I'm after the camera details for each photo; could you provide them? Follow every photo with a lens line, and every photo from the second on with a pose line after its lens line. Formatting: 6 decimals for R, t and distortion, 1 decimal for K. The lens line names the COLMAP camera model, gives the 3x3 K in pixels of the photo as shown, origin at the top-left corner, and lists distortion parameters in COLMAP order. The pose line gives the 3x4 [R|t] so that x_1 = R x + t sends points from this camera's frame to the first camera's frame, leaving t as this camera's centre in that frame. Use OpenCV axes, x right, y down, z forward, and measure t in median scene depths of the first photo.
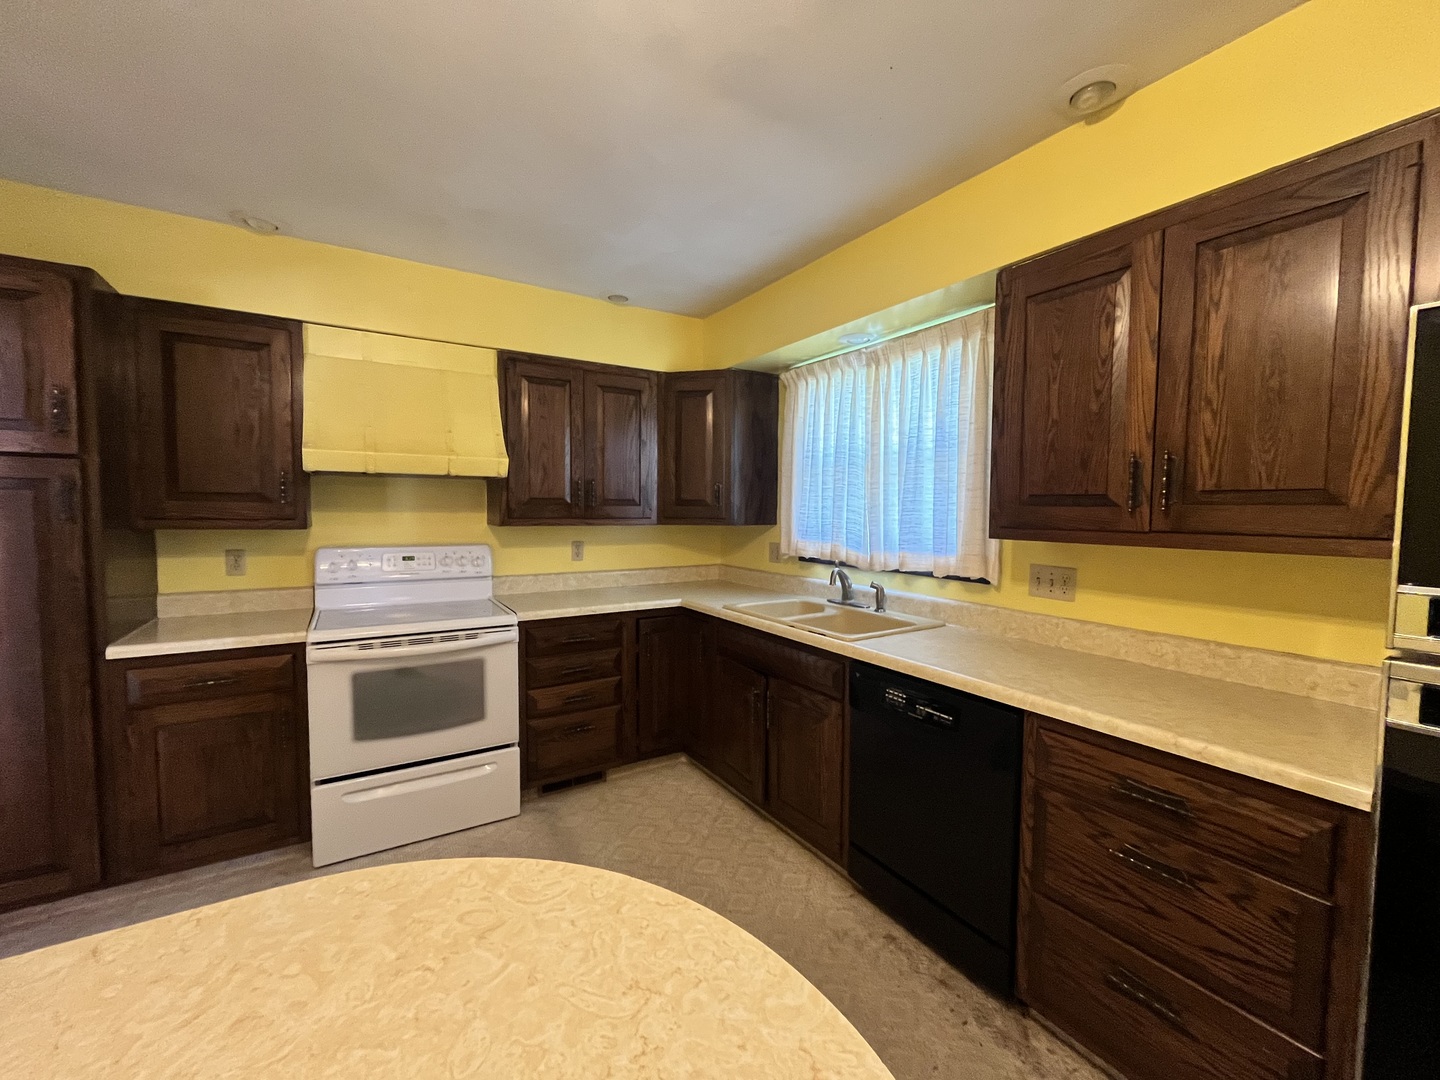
lens RADIAL K [[582.3, 0, 718.1], [0, 582.3, 539.1], [0, 0, 1]] dist [-0.001338, -0.000032]
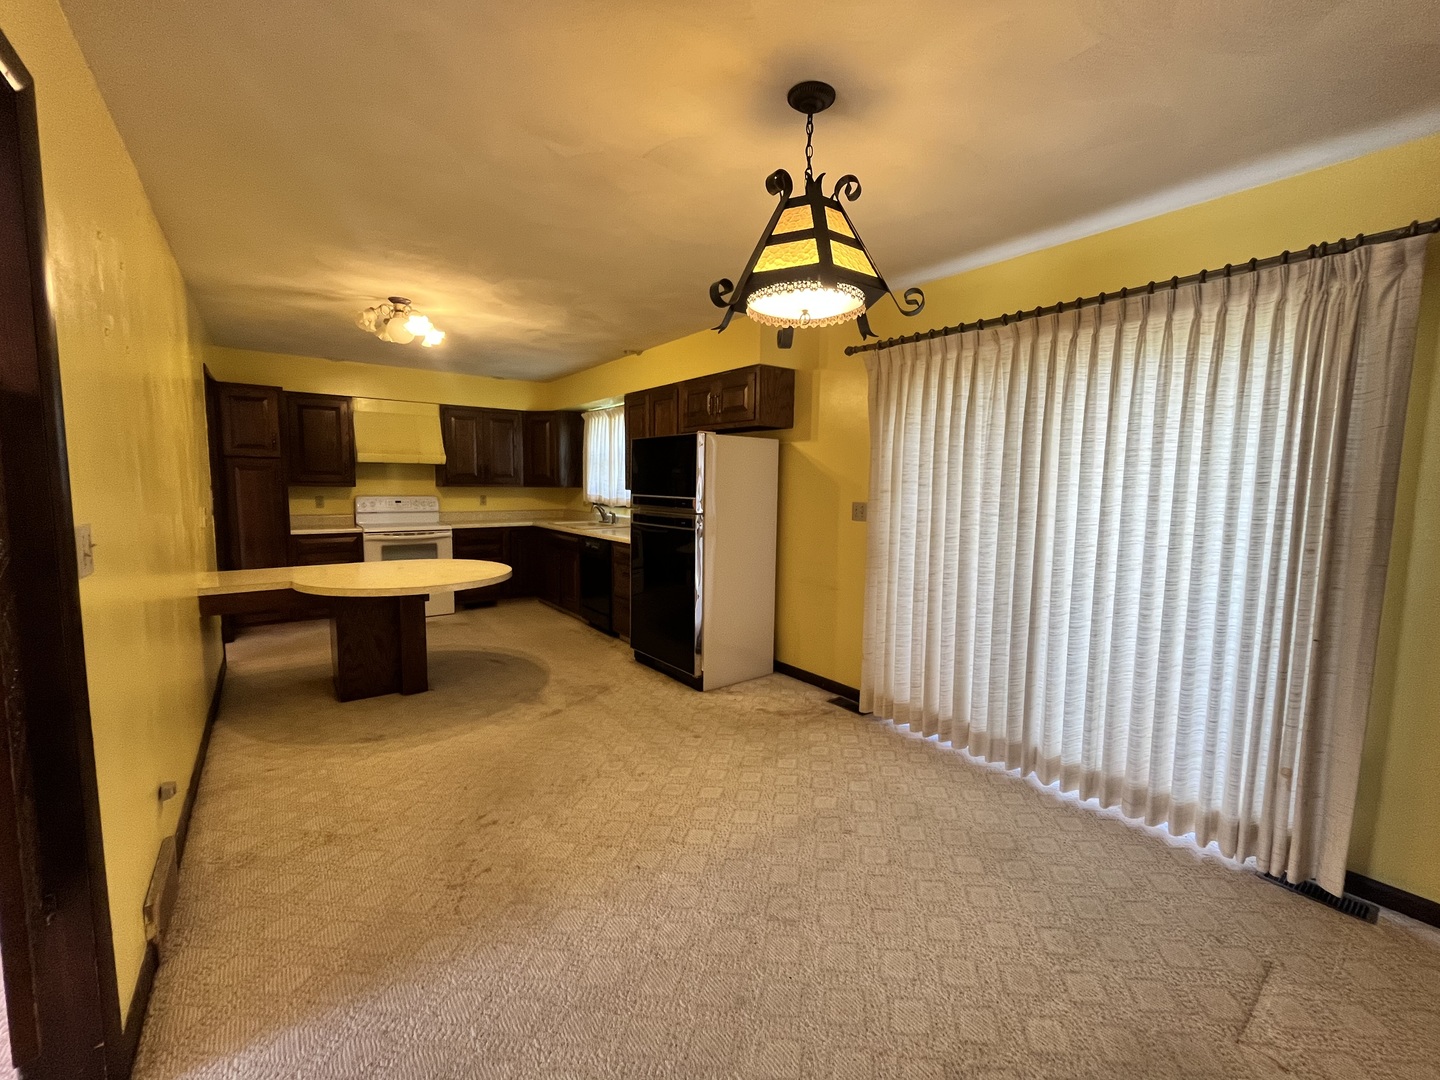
lens RADIAL K [[582.3, 0, 720.4], [0, 582.3, 538.8], [0, 0, 1]] dist [-0.001338, -0.000032]
pose [[0.995330, -0.005970, 0.096346, 0.442185], [0.001917, 0.999112, 0.042101, 0.081662], [-0.096512, -0.041719, 0.994457, -1.255242]]
